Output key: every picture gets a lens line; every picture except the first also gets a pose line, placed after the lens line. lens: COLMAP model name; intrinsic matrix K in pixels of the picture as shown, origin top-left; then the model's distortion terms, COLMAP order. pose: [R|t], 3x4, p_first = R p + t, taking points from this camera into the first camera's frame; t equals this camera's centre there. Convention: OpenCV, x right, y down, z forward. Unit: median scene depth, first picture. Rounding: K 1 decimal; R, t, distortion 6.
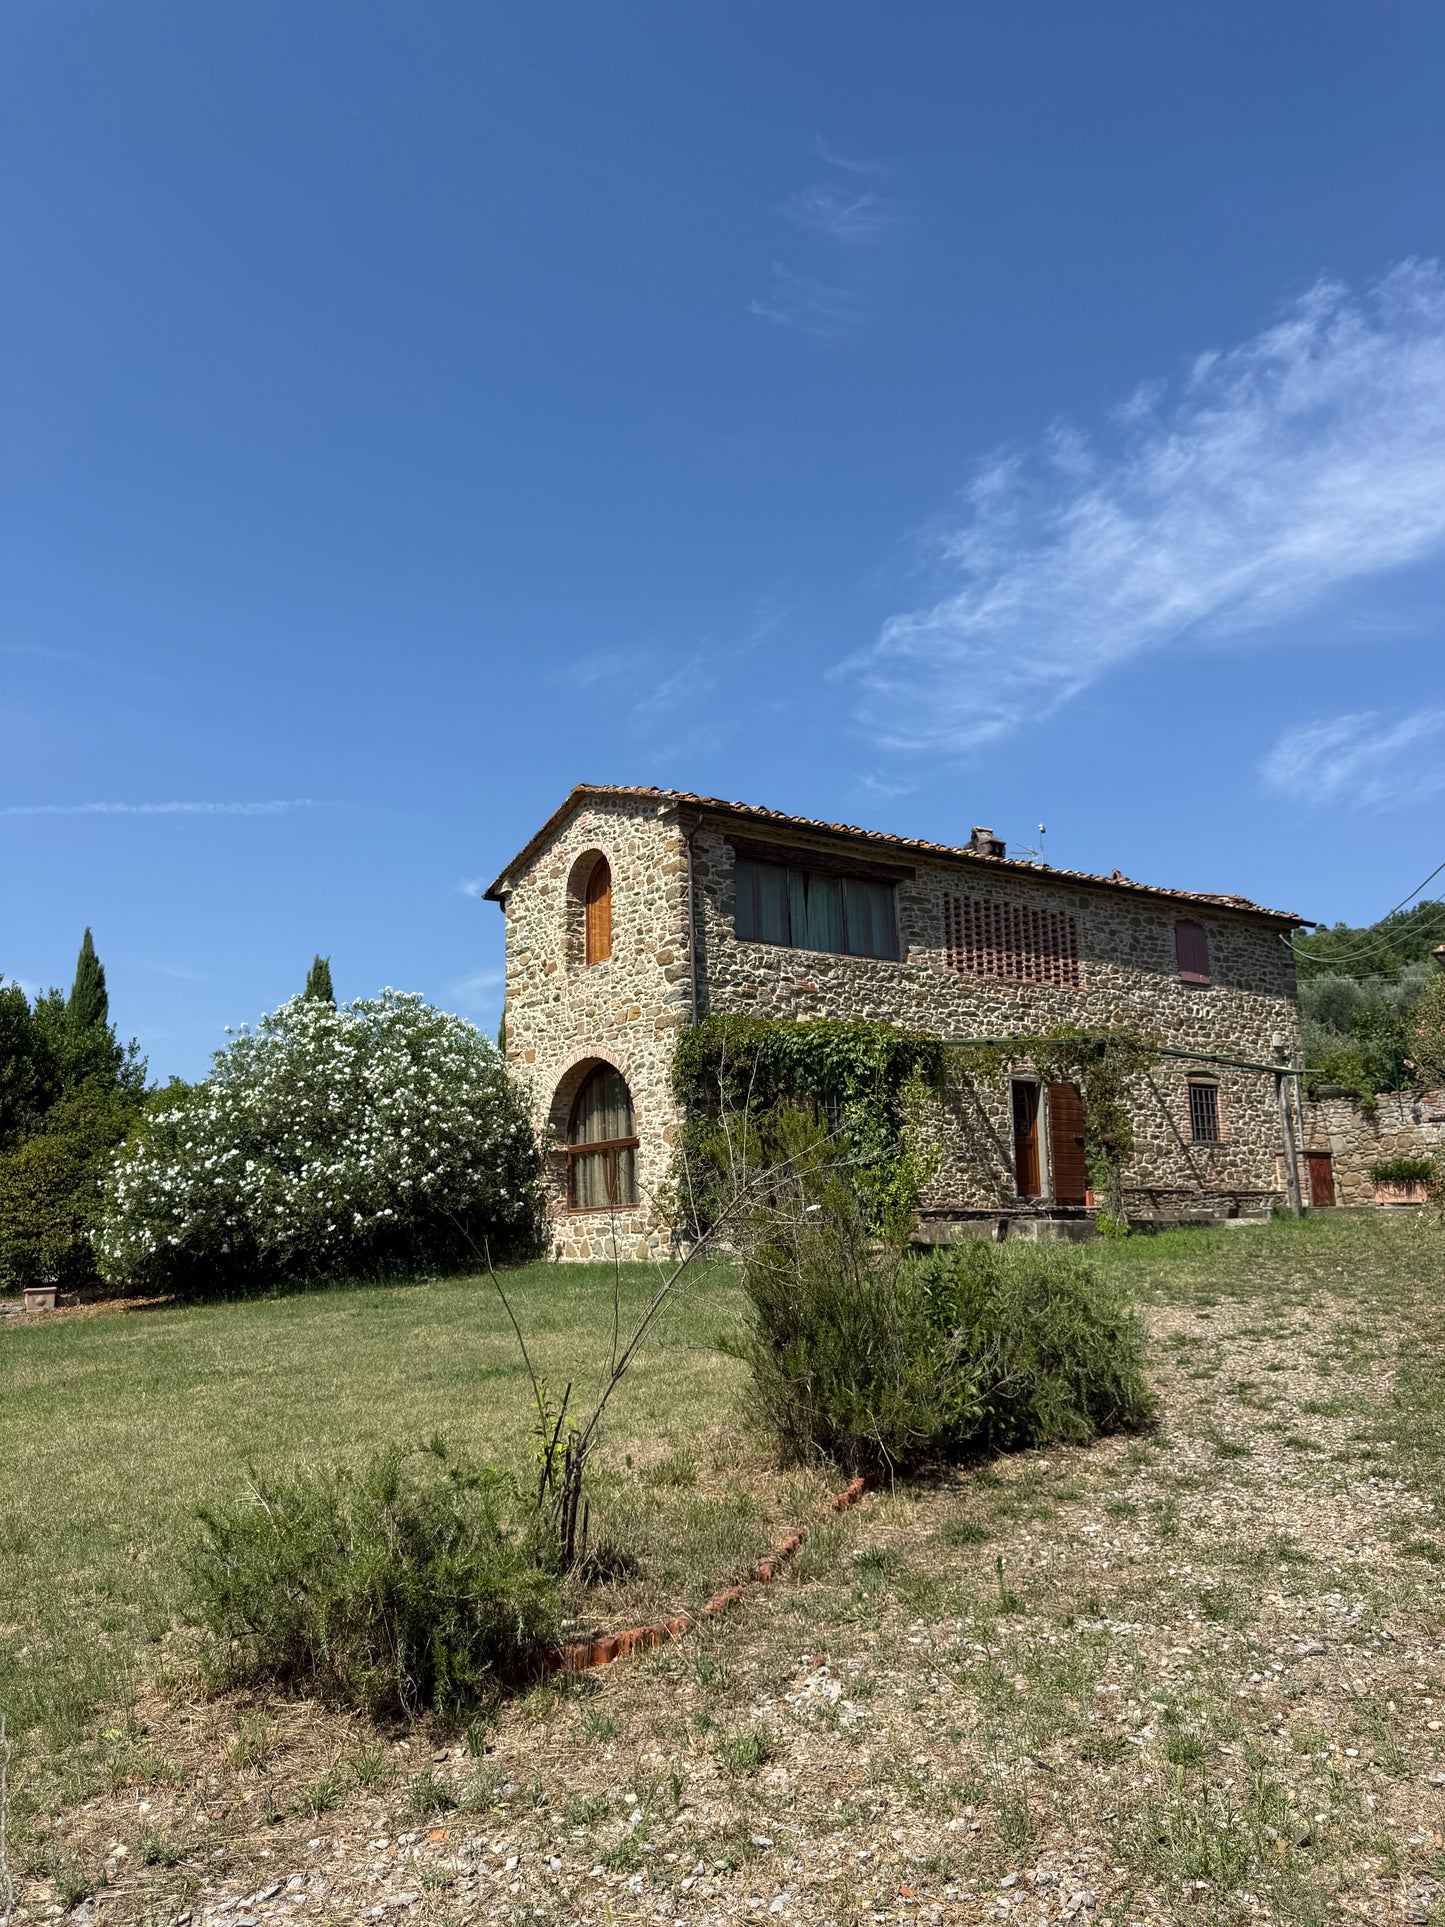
lens RADIAL K [[1362.0, 0, 713.1], [0, 1362.0, 968.6], [0, 0, 1]] dist [0.076842, -0.019245]
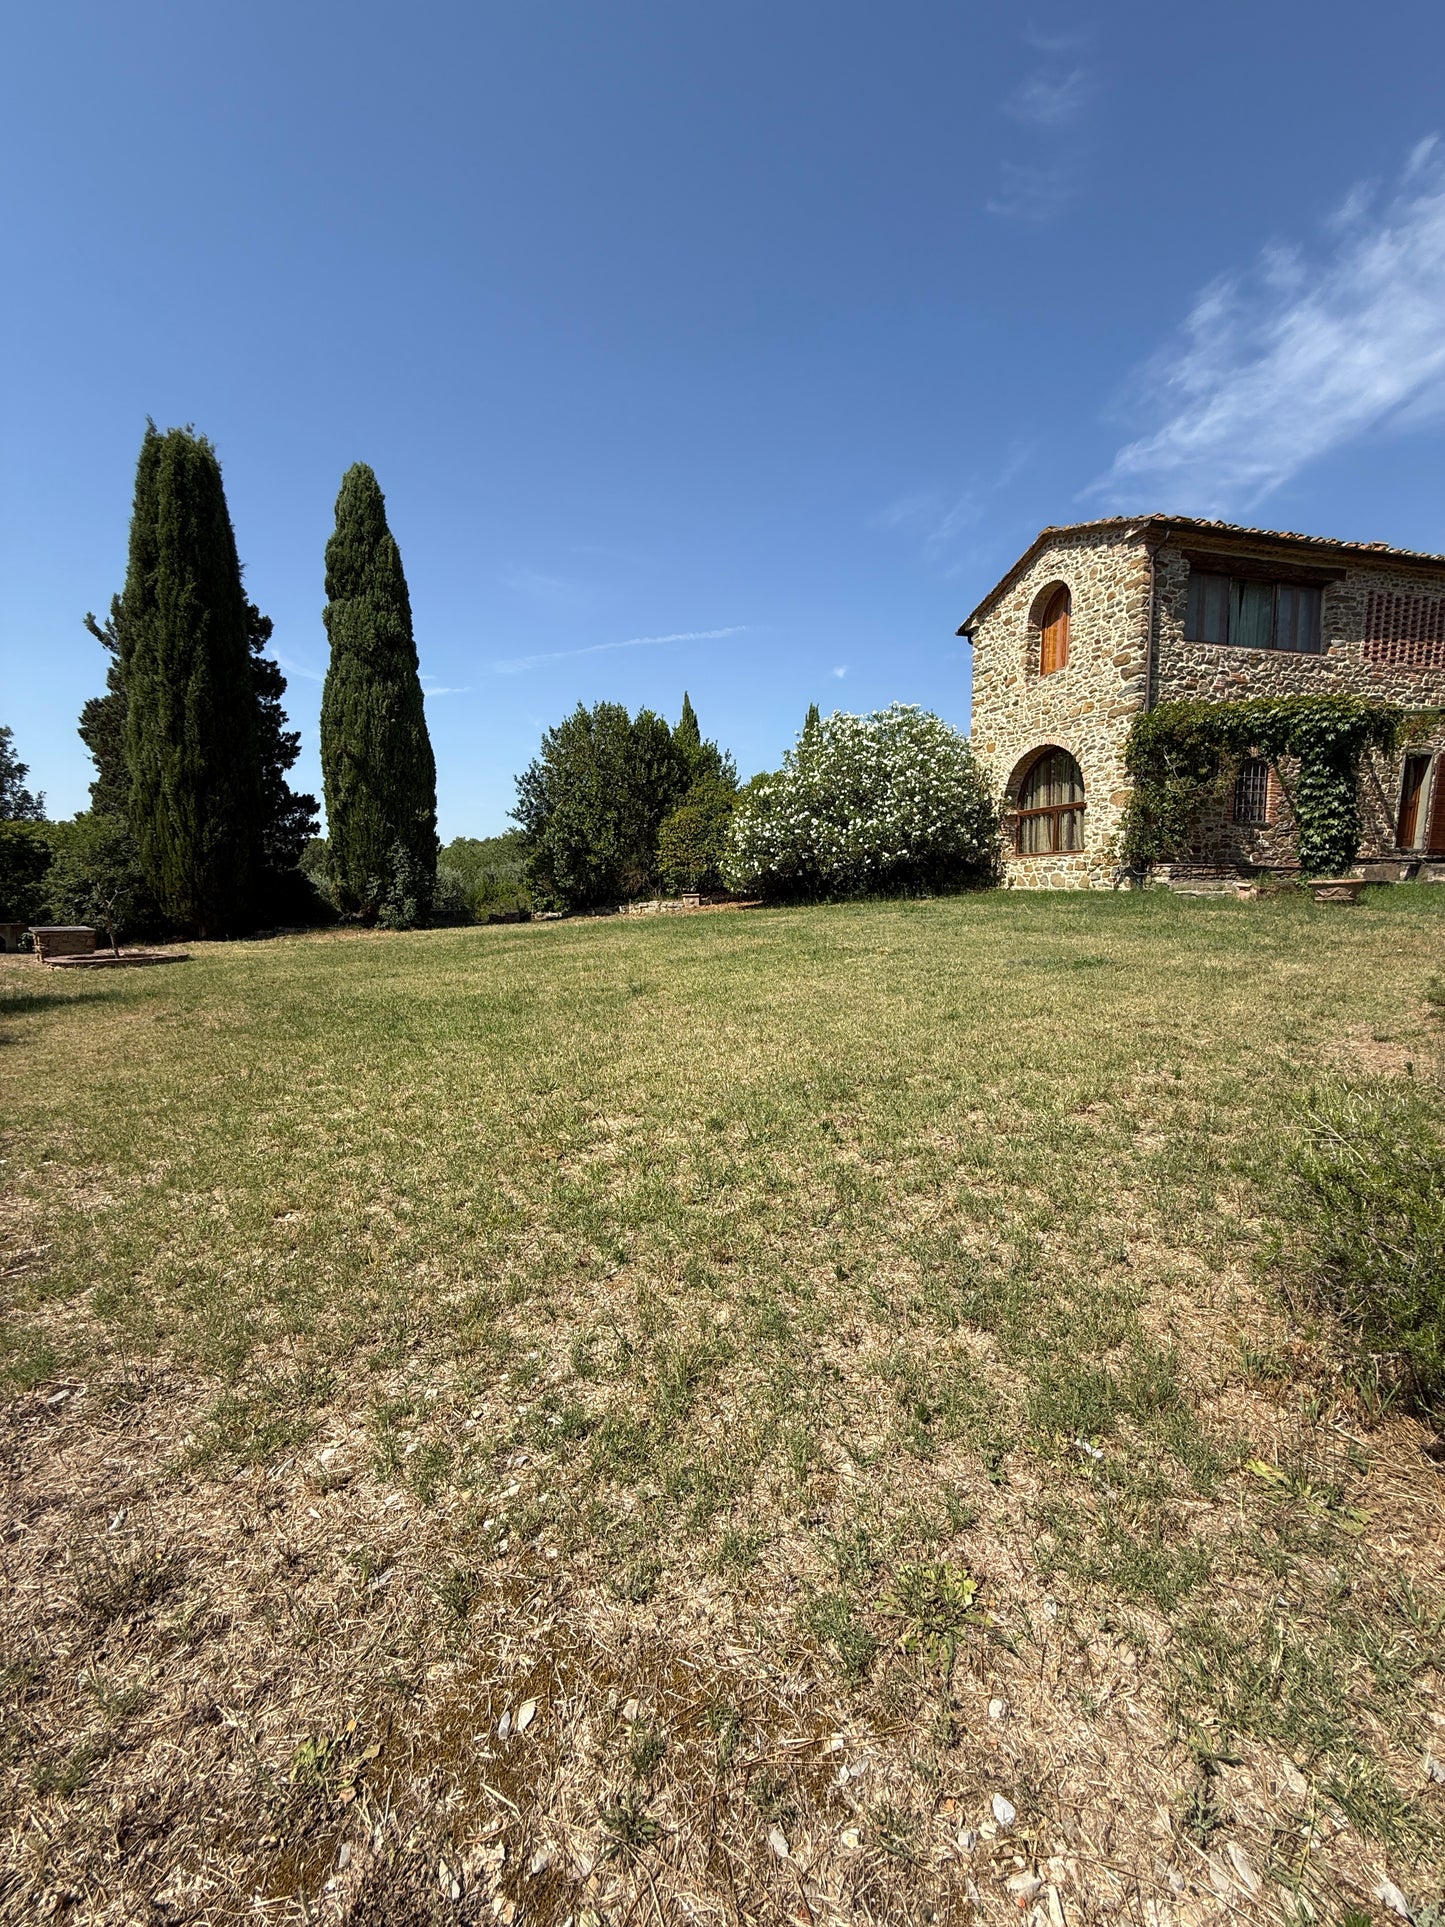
lens RADIAL K [[769.7, 0, 719.3], [0, 769.7, 963.2], [0, 0, 1]] dist [-0.001004, -0.000085]
pose [[0.934227, 0.059823, -0.351628, -0.105526], [0.047774, 0.955964, 0.289569, 0.033581], [0.353466, -0.287322, 0.890229, 0.120097]]
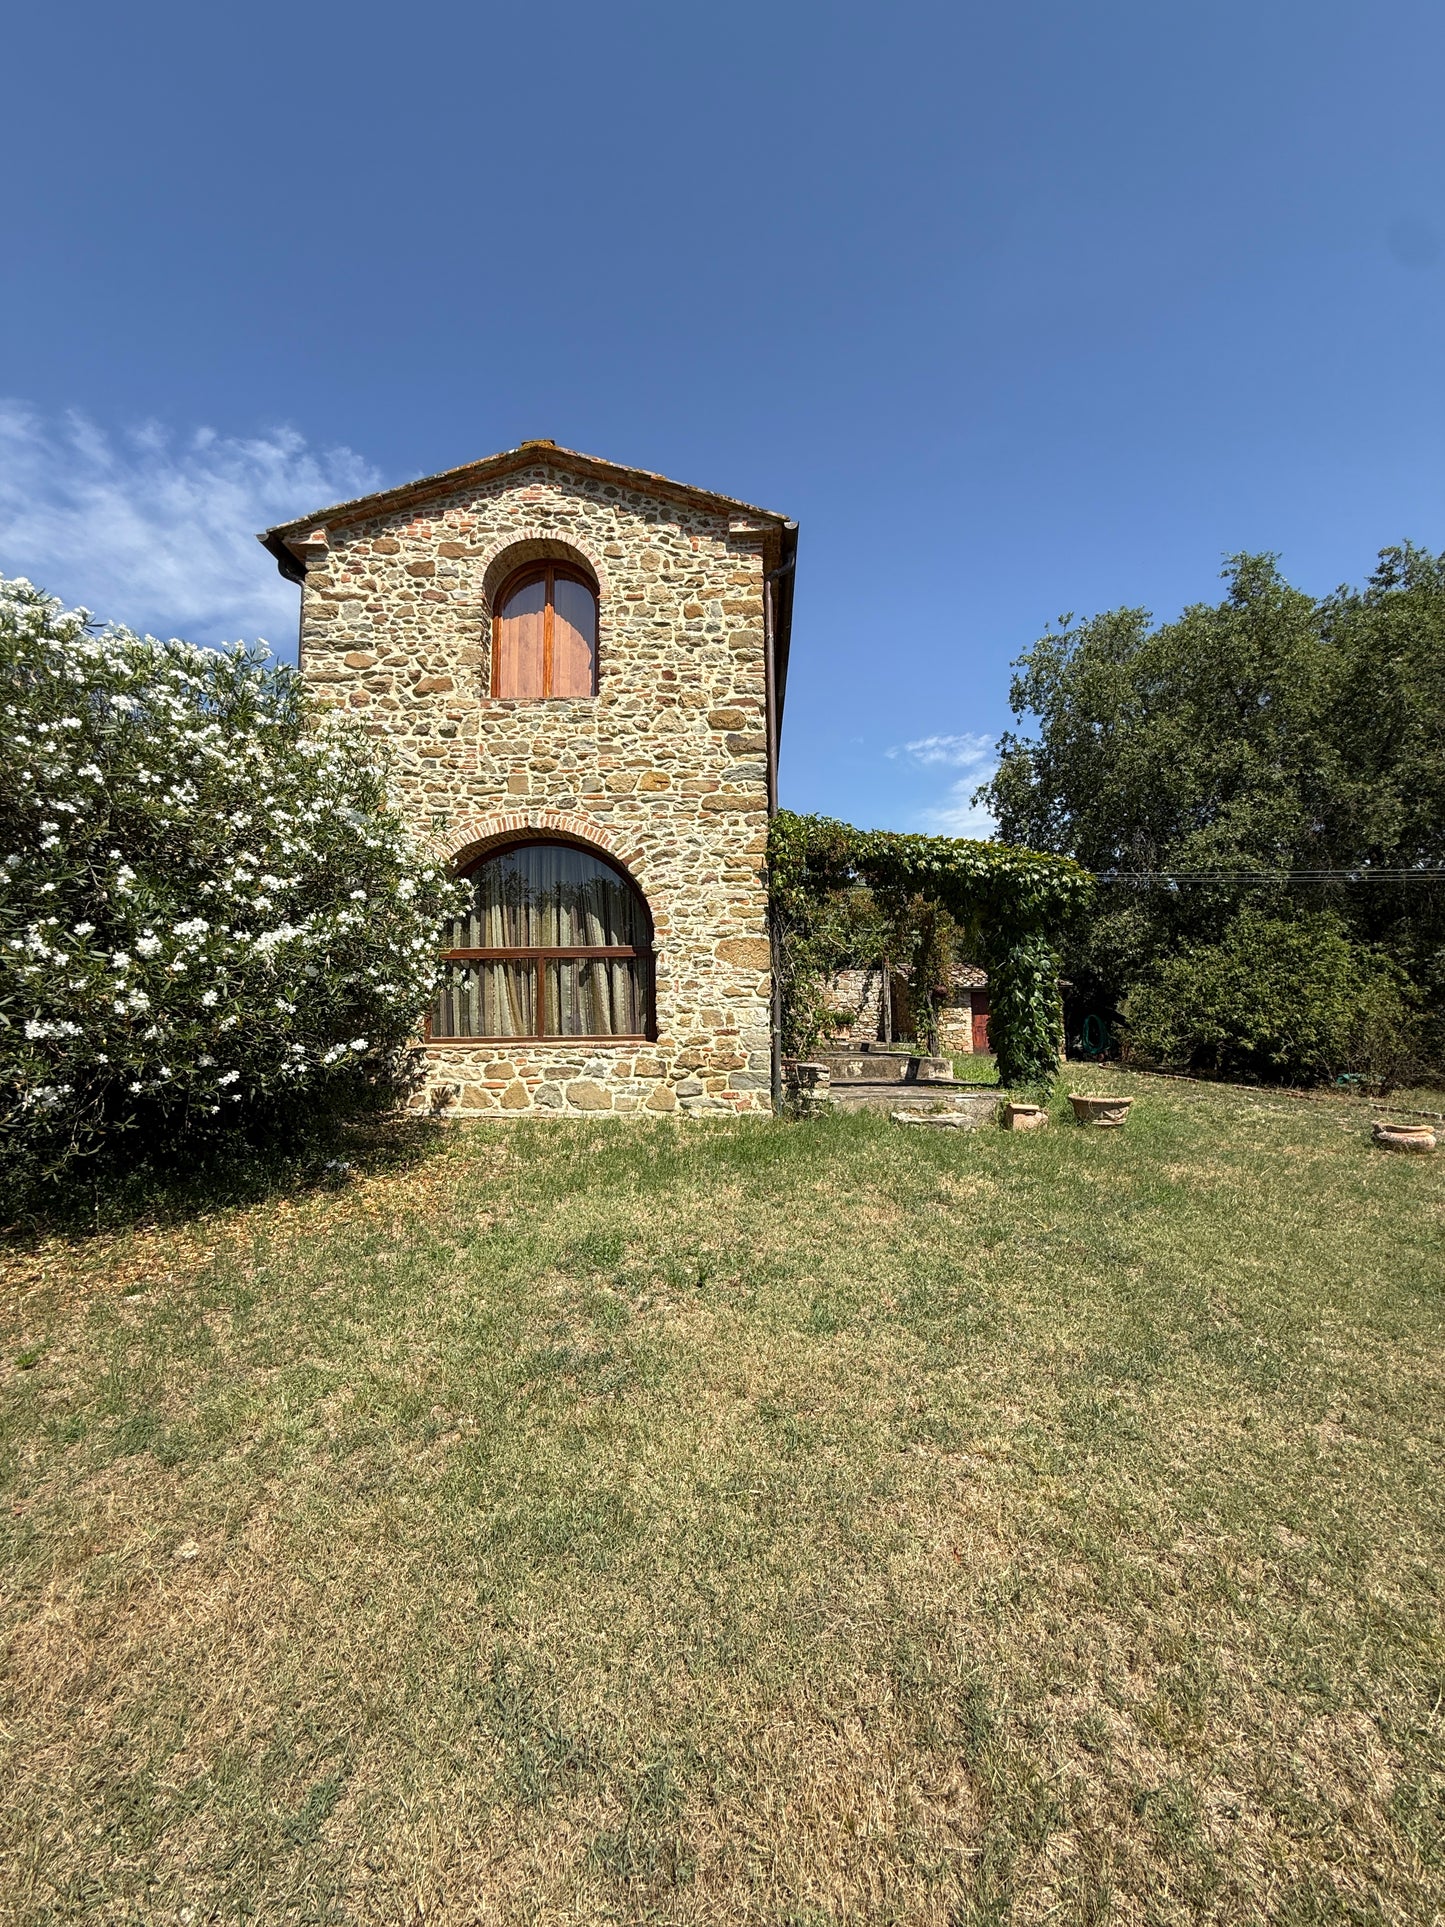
lens RADIAL K [[748.3, 0, 713.0], [0, 748.3, 966.1], [0, 0, 1]] dist [0.005954, 0.000119]
pose [[0.609454, 0.092755, 0.787377, -0.318471], [-0.166183, 0.986016, 0.012475, 0.110313], [-0.775209, -0.138452, 0.616345, 0.652005]]
